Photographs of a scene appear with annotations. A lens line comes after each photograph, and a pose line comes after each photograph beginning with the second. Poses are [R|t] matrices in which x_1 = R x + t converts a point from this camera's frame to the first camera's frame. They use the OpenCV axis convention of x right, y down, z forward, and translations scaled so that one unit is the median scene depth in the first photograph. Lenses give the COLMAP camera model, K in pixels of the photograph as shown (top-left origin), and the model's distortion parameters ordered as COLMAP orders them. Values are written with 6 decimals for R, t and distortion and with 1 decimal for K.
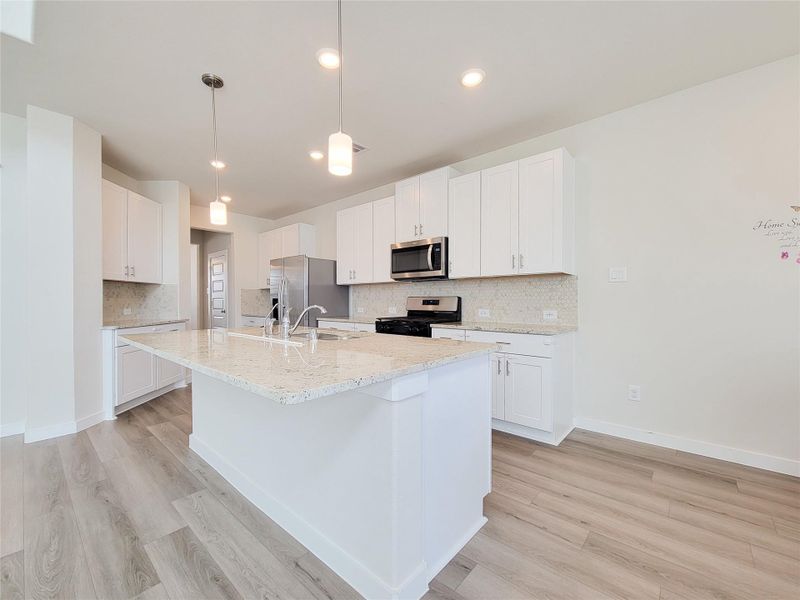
lens RADIAL K [[329.3, 0, 400.8], [0, 329.3, 297.3], [0, 0, 1]] dist [-0.001408, -0.000400]
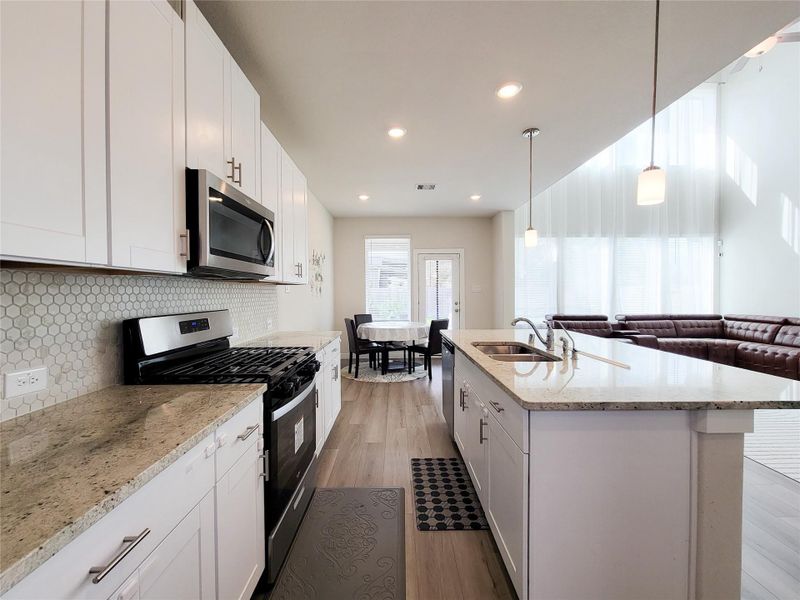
lens RADIAL K [[328.8, 0, 394.4], [0, 328.8, 298.8], [0, 0, 1]] dist [0.000969, 0.000050]
pose [[-0.658216, -0.004806, 0.752814, -0.484045], [0.006017, 0.999914, 0.011645, -0.027805], [-0.752805, 0.012194, -0.658131, 1.216483]]
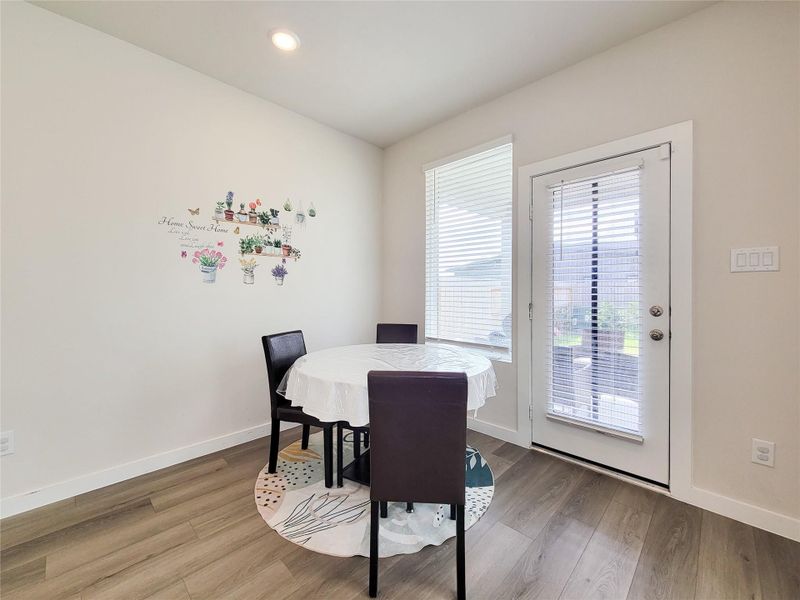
lens RADIAL K [[329.3, 0, 400.8], [0, 329.3, 297.3], [0, 0, 1]] dist [-0.001408, -0.000400]
pose [[0.054364, -0.009973, 0.998471, 0.090526], [-0.011522, 0.999877, 0.010614, -0.005026], [-0.998455, -0.012081, 0.054243, 0.149653]]
